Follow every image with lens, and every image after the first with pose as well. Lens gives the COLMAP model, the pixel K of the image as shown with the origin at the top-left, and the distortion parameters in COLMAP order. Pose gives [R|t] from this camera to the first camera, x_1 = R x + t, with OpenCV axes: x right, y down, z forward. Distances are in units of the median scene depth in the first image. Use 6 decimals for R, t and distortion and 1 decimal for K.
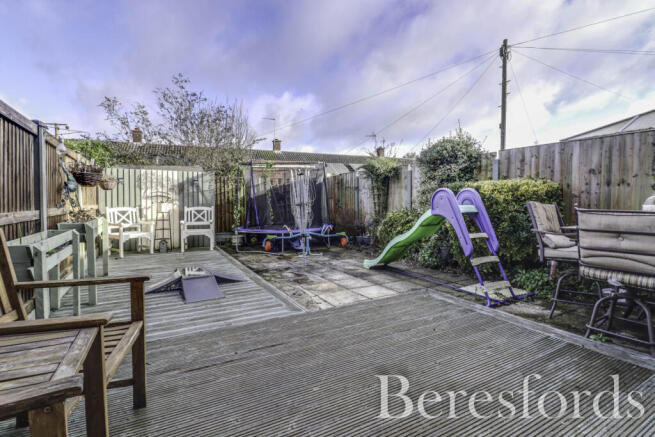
lens RADIAL K [[313.9, 0, 327.8], [0, 313.9, 206.6], [0, 0, 1]] dist [-0.000892, -0.000181]
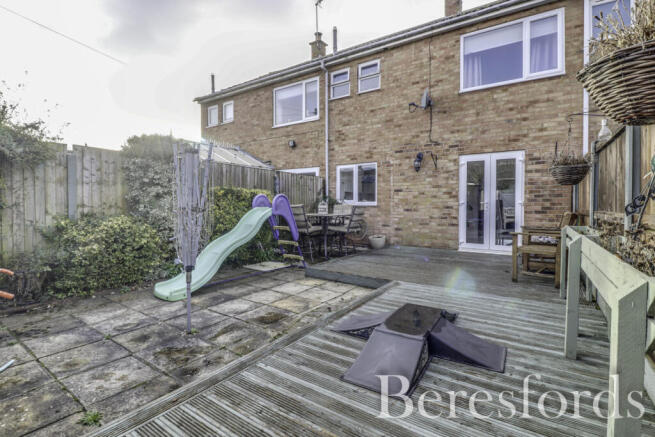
lens RADIAL K [[313.9, 0, 327.8], [0, 313.9, 206.6], [0, 0, 1]] dist [-0.000892, -0.000181]
pose [[-0.445935, -0.005718, 0.895047, -0.883751], [-0.000622, 0.999981, 0.006078, -0.016692], [-0.895065, 0.002154, -0.445930, 1.388493]]
